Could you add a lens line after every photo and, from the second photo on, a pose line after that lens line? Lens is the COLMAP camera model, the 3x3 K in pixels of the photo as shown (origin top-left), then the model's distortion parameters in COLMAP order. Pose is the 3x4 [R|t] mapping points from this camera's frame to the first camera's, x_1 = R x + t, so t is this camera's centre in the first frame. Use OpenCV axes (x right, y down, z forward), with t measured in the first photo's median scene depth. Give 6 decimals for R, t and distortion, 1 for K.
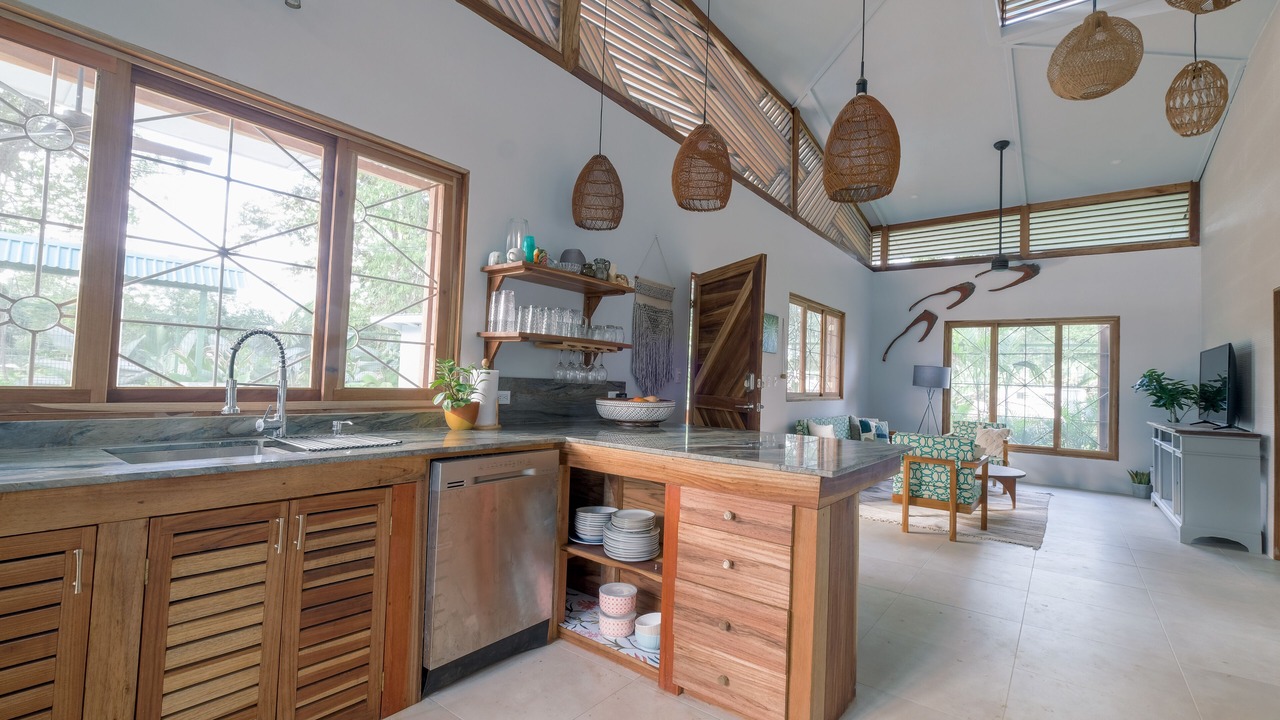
lens RADIAL K [[561.2, 0, 646.4], [0, 561.2, 357.0], [0, 0, 1]] dist [-0.001685, -0.000156]
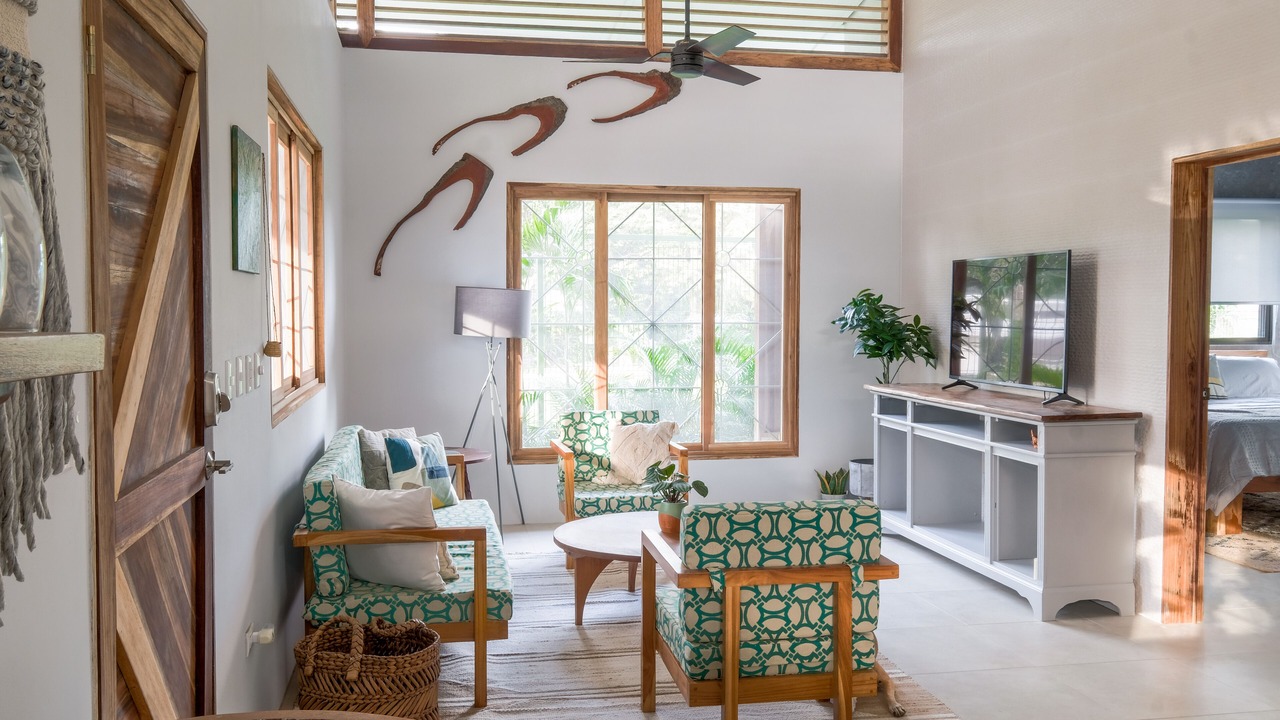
lens RADIAL K [[1115.5, 0, 640.0], [0, 1115.5, 360.0], [0, 0, 1]] dist [0.005632, 0.006222]
pose [[0.674181, -0.072056, 0.735042, -0.051450], [-0.005292, 0.994733, 0.102368, -0.017584], [-0.738547, -0.072905, 0.670249, 0.362461]]
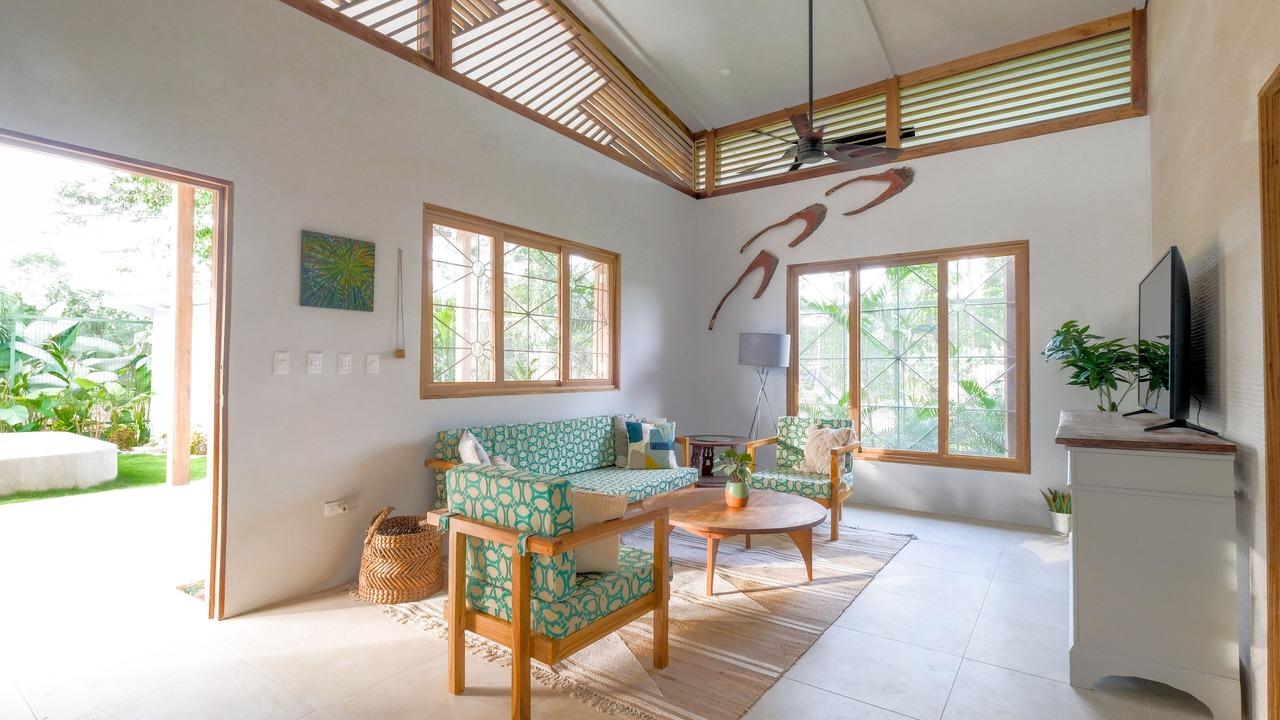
lens RADIAL K [[590.9, 0, 648.0], [0, 590.9, 358.0], [0, 0, 1]] dist [-0.002238, -0.000616]
pose [[0.999148, -0.034110, 0.023215, 0.380057], [0.033677, 0.999256, 0.018786, 0.028944], [-0.023838, -0.017988, 0.999554, 0.333396]]
